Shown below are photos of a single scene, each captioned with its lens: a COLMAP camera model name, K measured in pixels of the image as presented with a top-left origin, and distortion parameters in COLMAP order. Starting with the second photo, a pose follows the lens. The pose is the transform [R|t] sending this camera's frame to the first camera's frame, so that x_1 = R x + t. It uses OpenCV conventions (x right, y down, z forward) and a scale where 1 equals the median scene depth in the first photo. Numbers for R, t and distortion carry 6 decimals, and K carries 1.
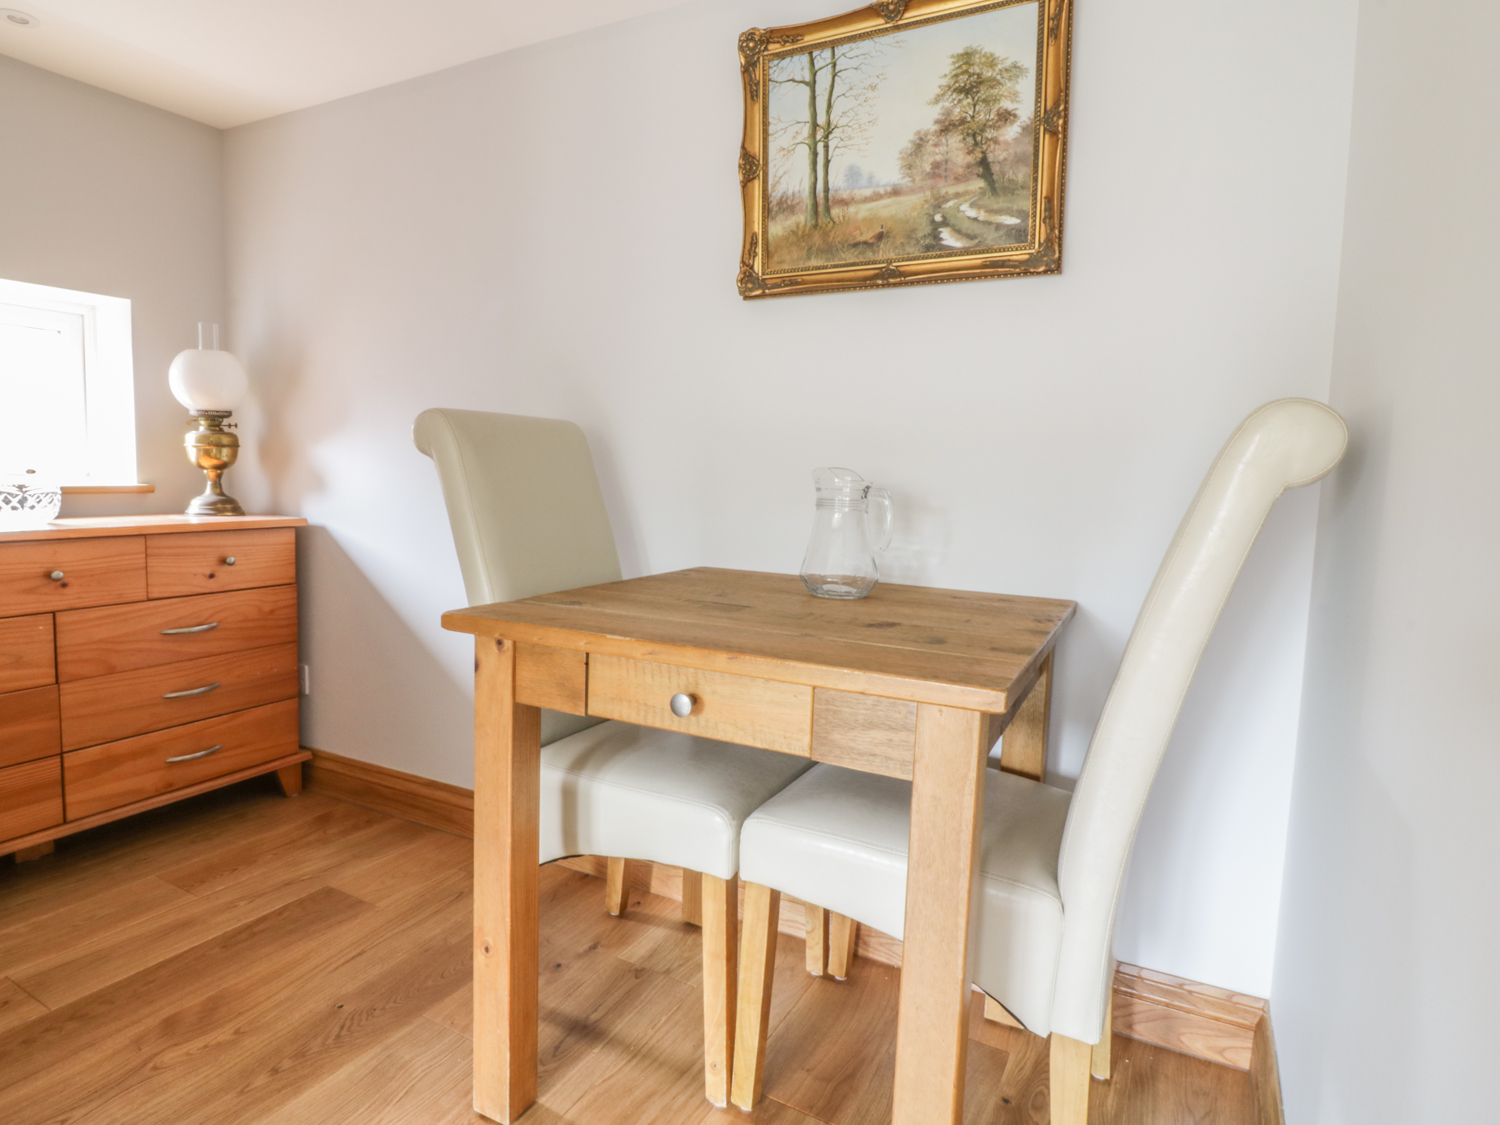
lens RADIAL K [[830.1, 0, 750.0], [0, 830.1, 562.5], [0, 0, 1]] dist [-0.001247, -0.011339]
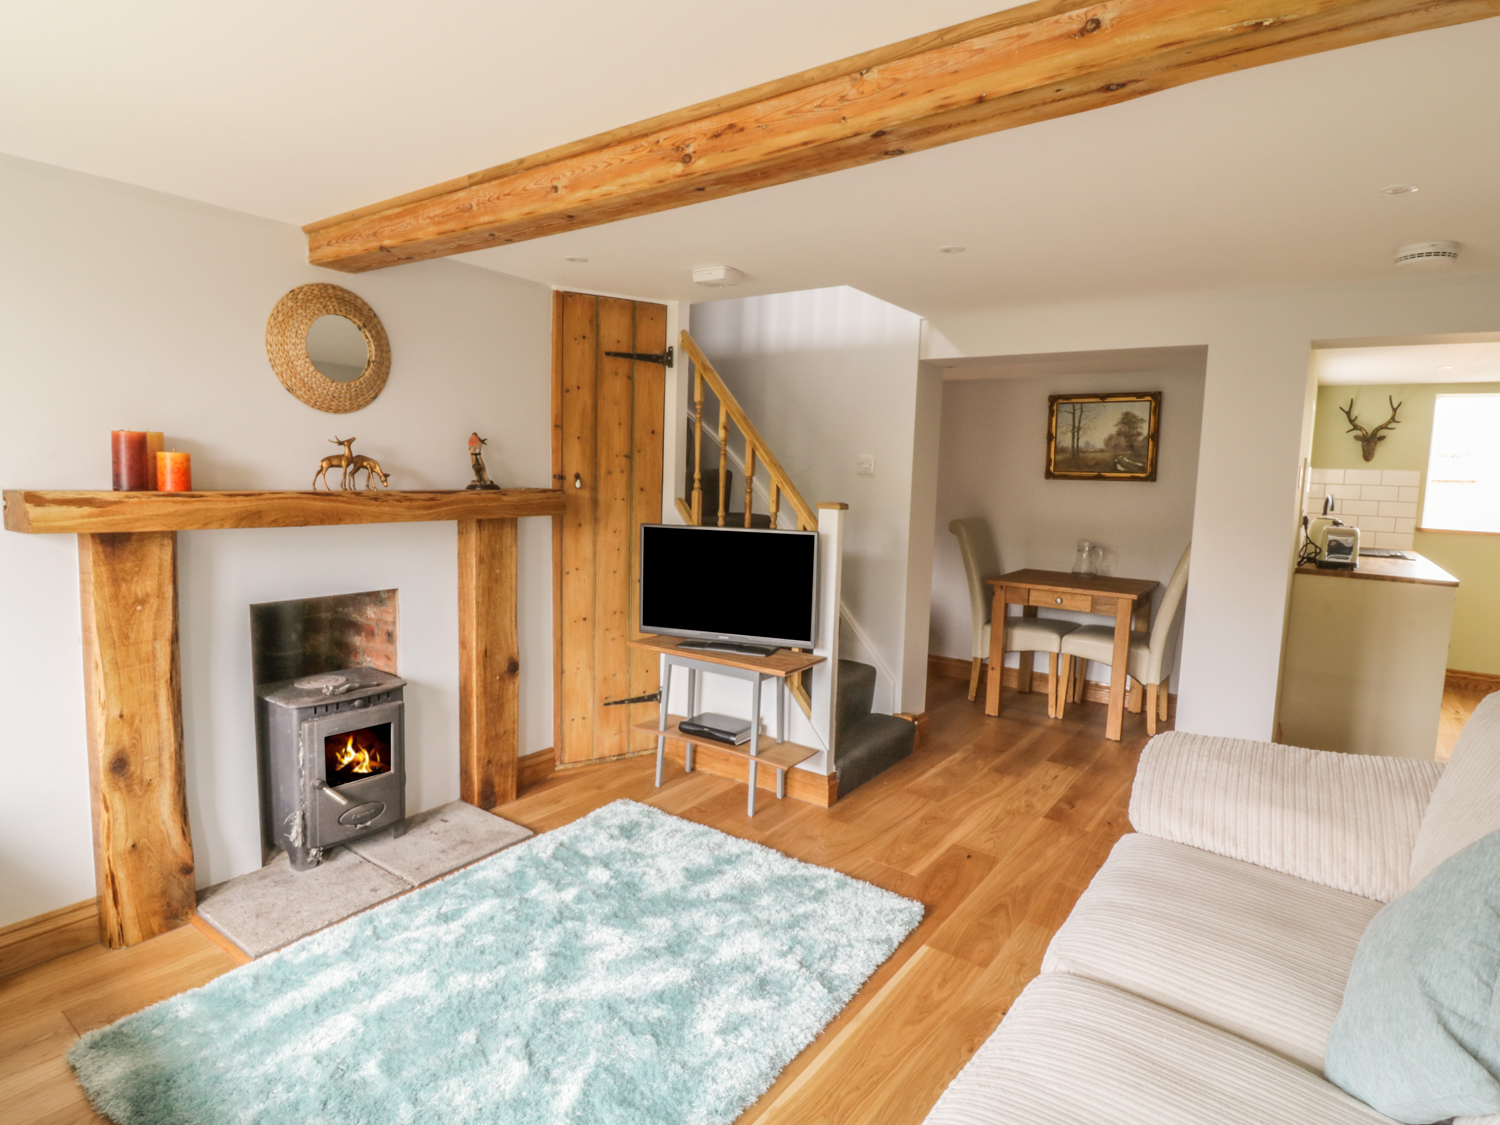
lens RADIAL K [[830.1, 0, 750.0], [0, 830.1, 562.5], [0, 0, 1]] dist [-0.001247, -0.011339]
pose [[0.990880, 0.011267, -0.134276, -0.744208], [-0.009907, 0.999893, 0.010798, -0.043863], [0.134383, -0.009369, 0.990885, -2.381013]]
